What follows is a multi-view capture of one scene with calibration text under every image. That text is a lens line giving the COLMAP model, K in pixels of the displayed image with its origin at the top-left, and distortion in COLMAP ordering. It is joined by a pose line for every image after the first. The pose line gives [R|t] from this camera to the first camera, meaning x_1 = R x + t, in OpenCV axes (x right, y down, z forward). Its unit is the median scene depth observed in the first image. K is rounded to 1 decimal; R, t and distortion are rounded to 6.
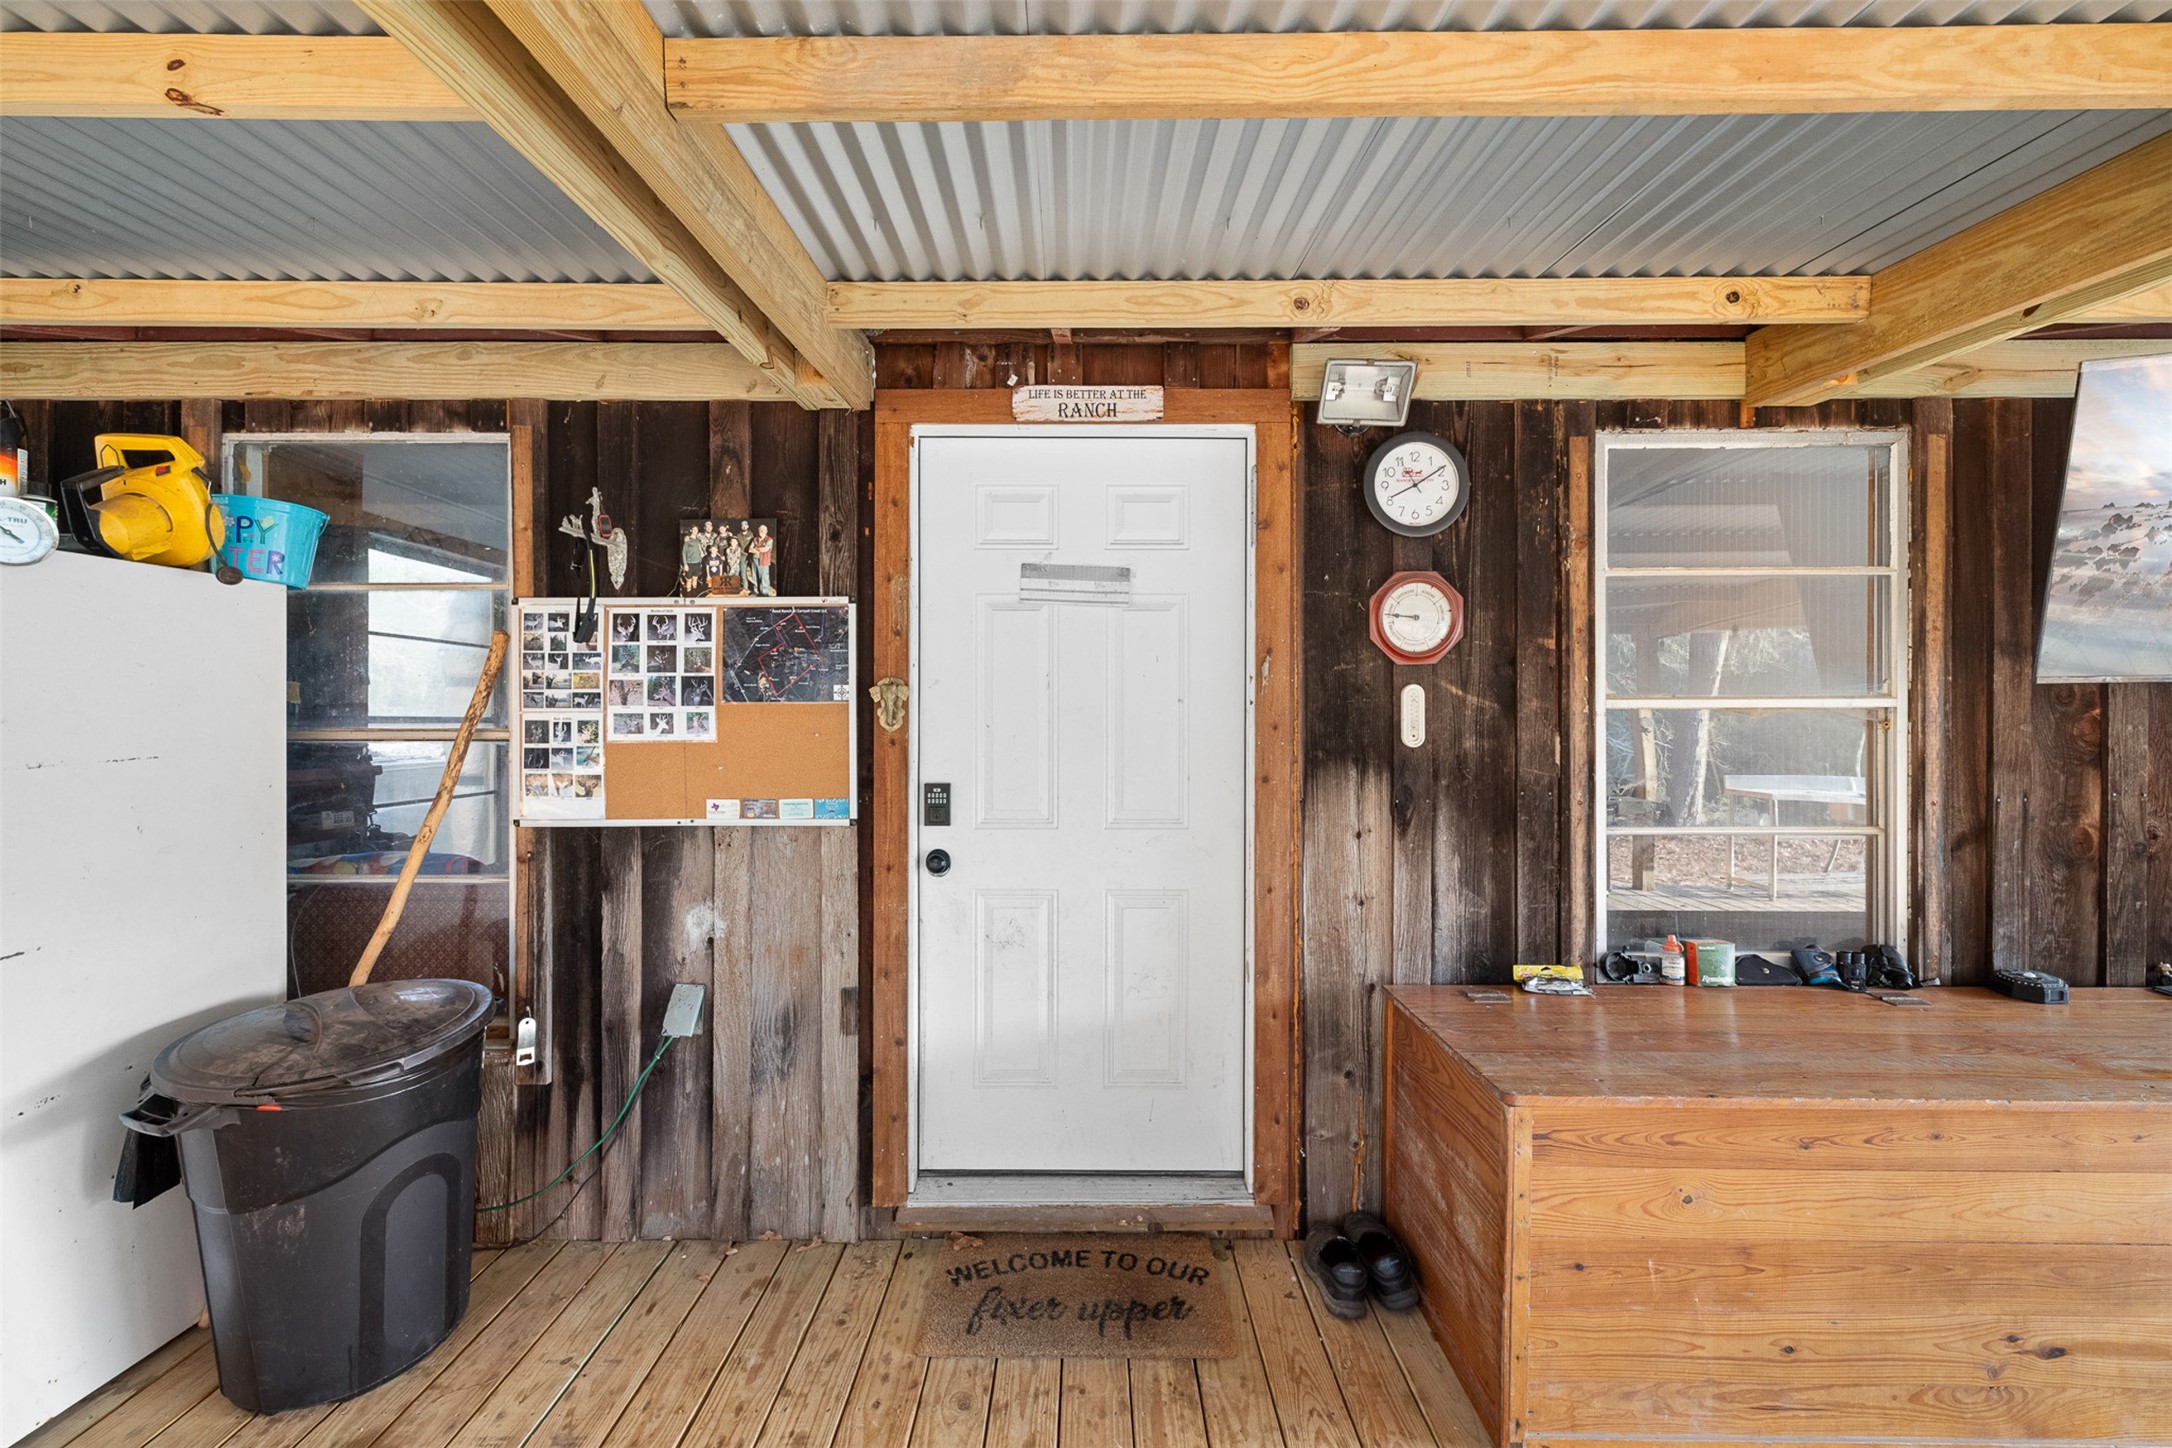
lens RADIAL K [[923.2, 0, 1084.6], [0, 923.2, 734.4], [0, 0, 1]] dist [0.002613, 0.000248]
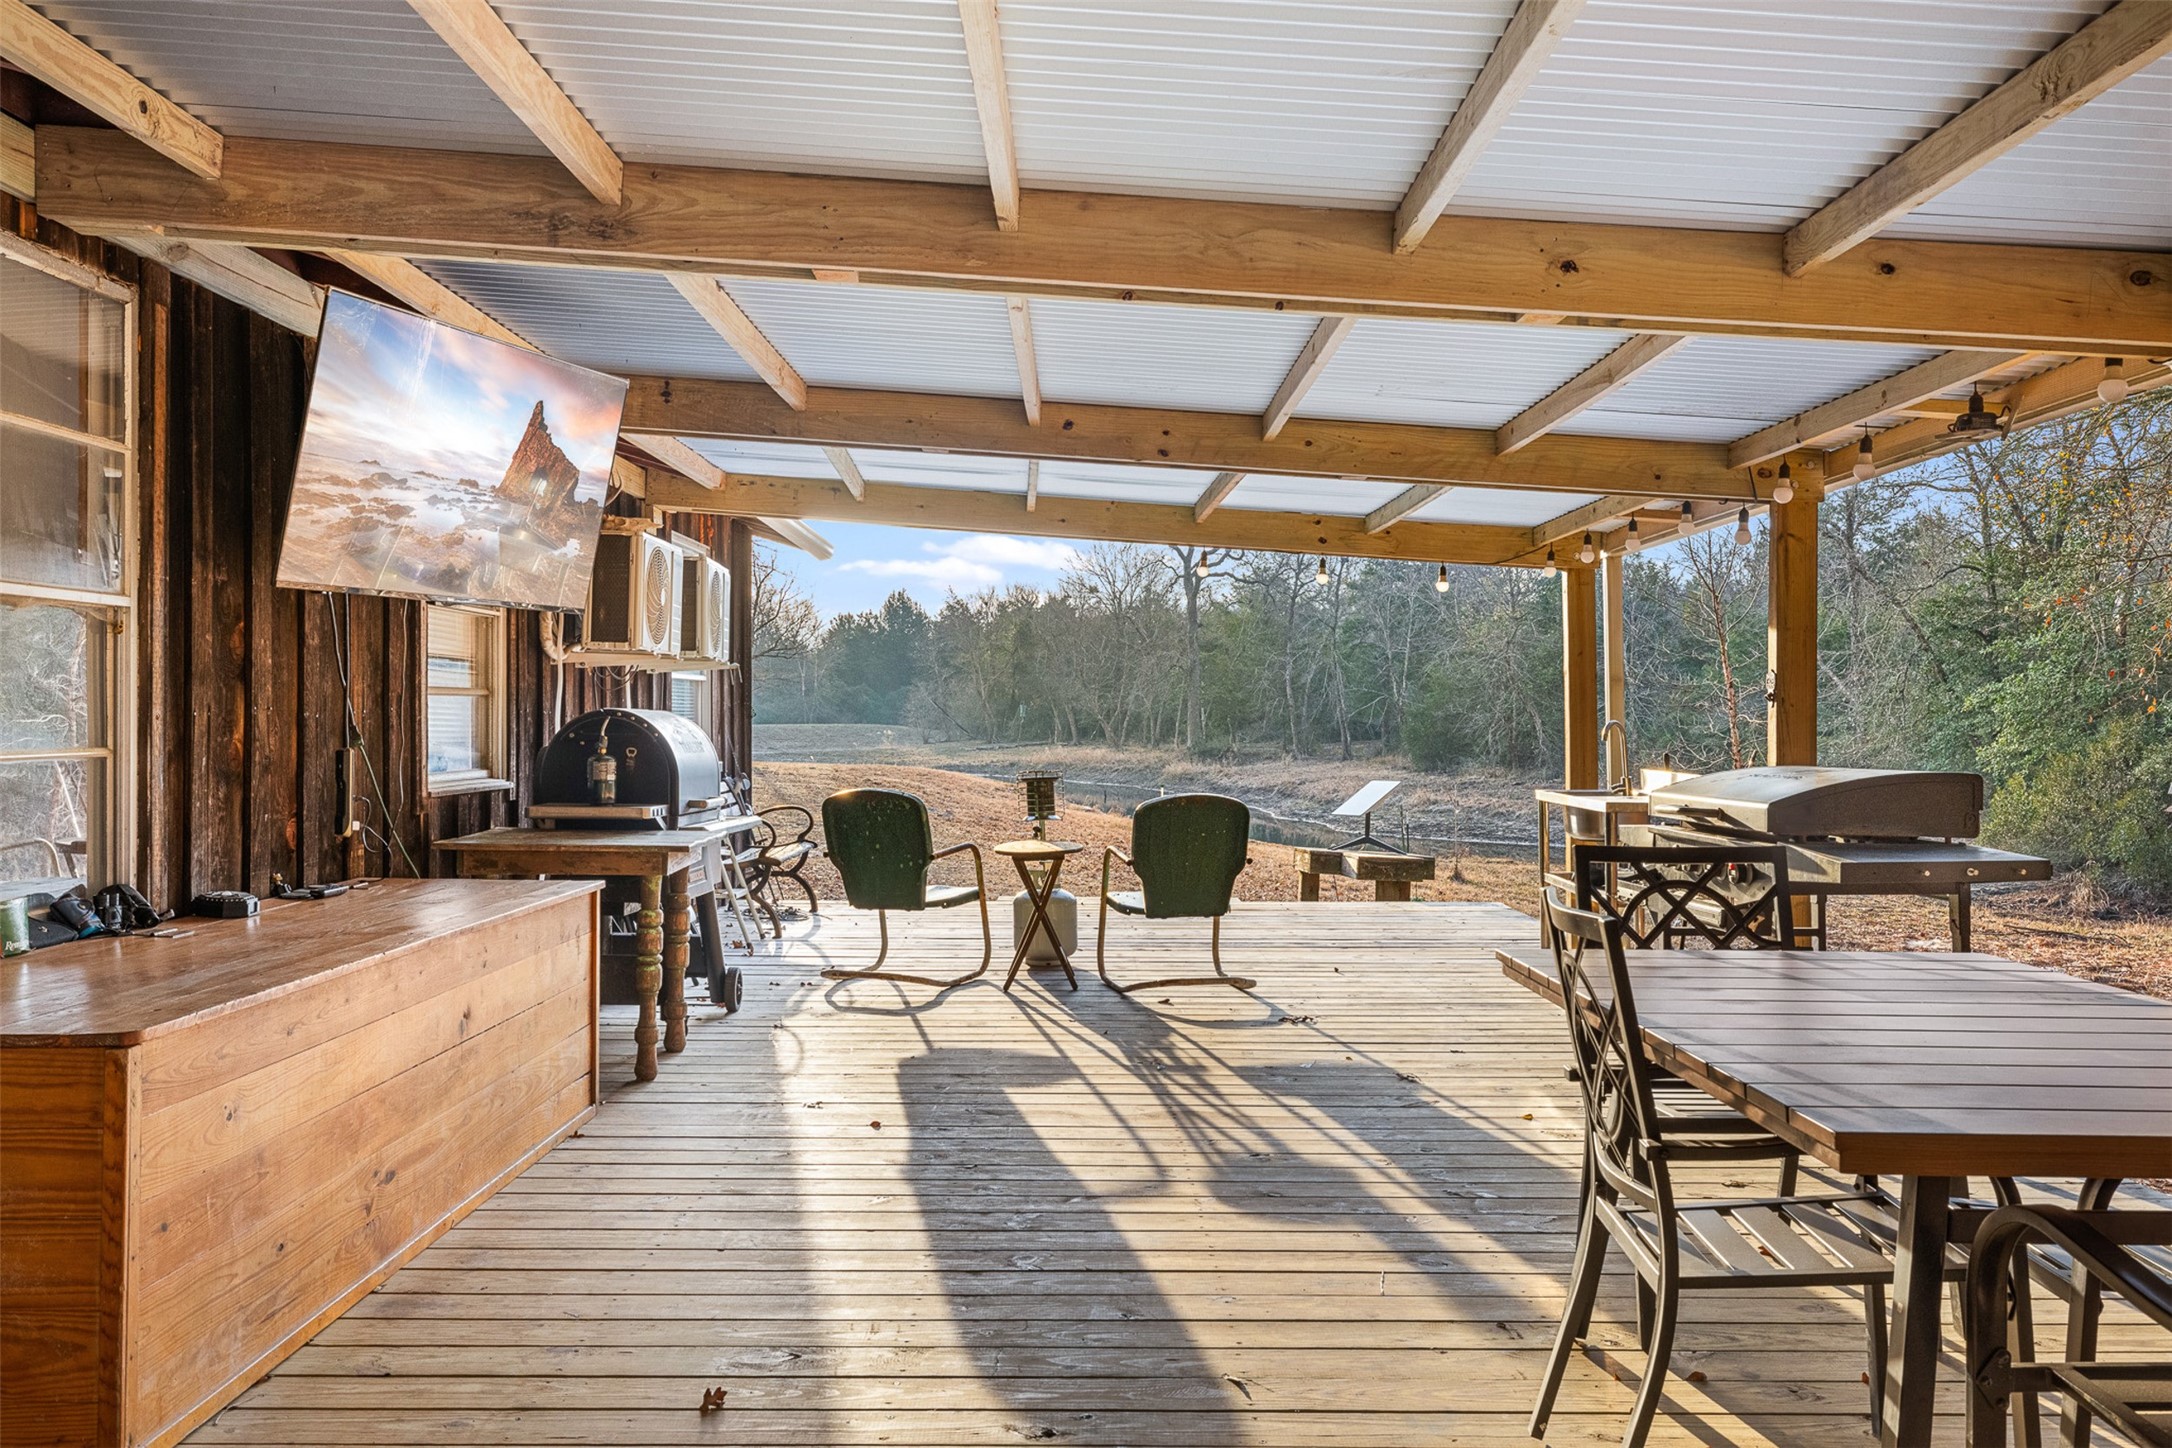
lens RADIAL K [[1762.1, 0, 1085.1], [0, 1762.1, 721.7], [0, 0, 1]] dist [-0.003429, -0.000417]
pose [[-0.011223, 0.001445, 0.999936, -0.788753], [0.006407, 0.999979, -0.001374, 0.086549], [-0.999916, 0.006391, -0.011232, 0.124956]]
